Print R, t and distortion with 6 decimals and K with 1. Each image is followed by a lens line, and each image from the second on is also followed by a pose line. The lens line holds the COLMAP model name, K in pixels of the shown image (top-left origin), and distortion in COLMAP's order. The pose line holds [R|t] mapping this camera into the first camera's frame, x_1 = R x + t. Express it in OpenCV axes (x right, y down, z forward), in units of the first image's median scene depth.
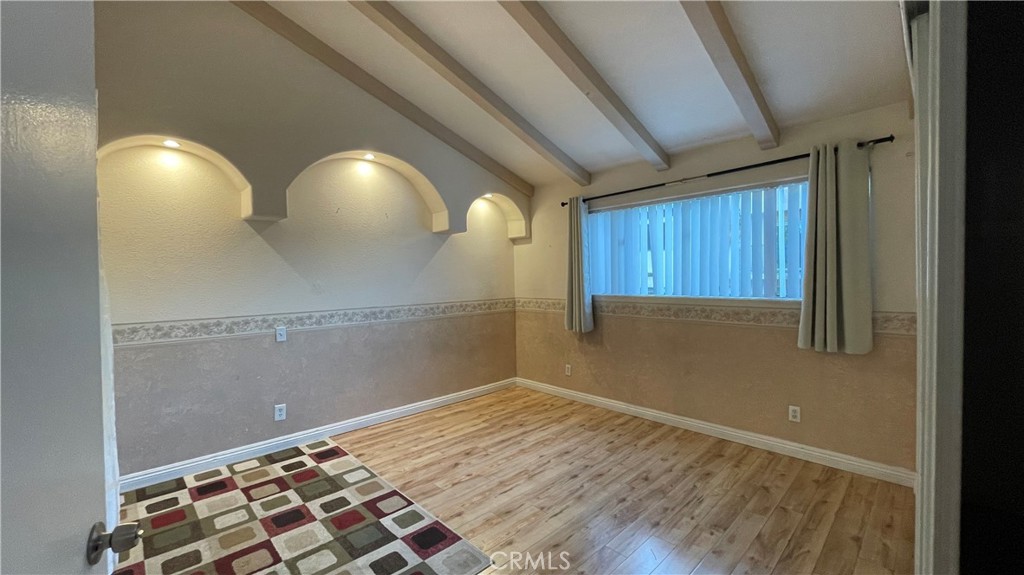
lens RADIAL K [[413.9, 0, 512.0], [0, 413.9, 287.5], [0, 0, 1]] dist [-0.003223, 0.000313]
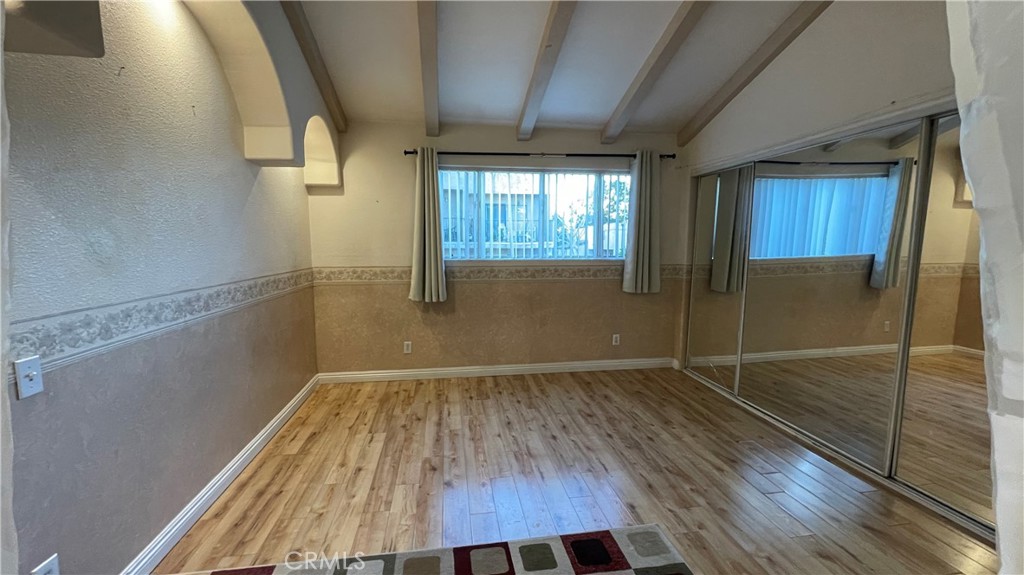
lens RADIAL K [[413.9, 0, 512.0], [0, 413.9, 287.5], [0, 0, 1]] dist [-0.003223, 0.000313]
pose [[0.570323, -0.070451, 0.818393, -0.538741], [0.012477, 0.996943, 0.077126, 0.010812], [-0.821325, -0.033775, 0.569459, 0.397304]]
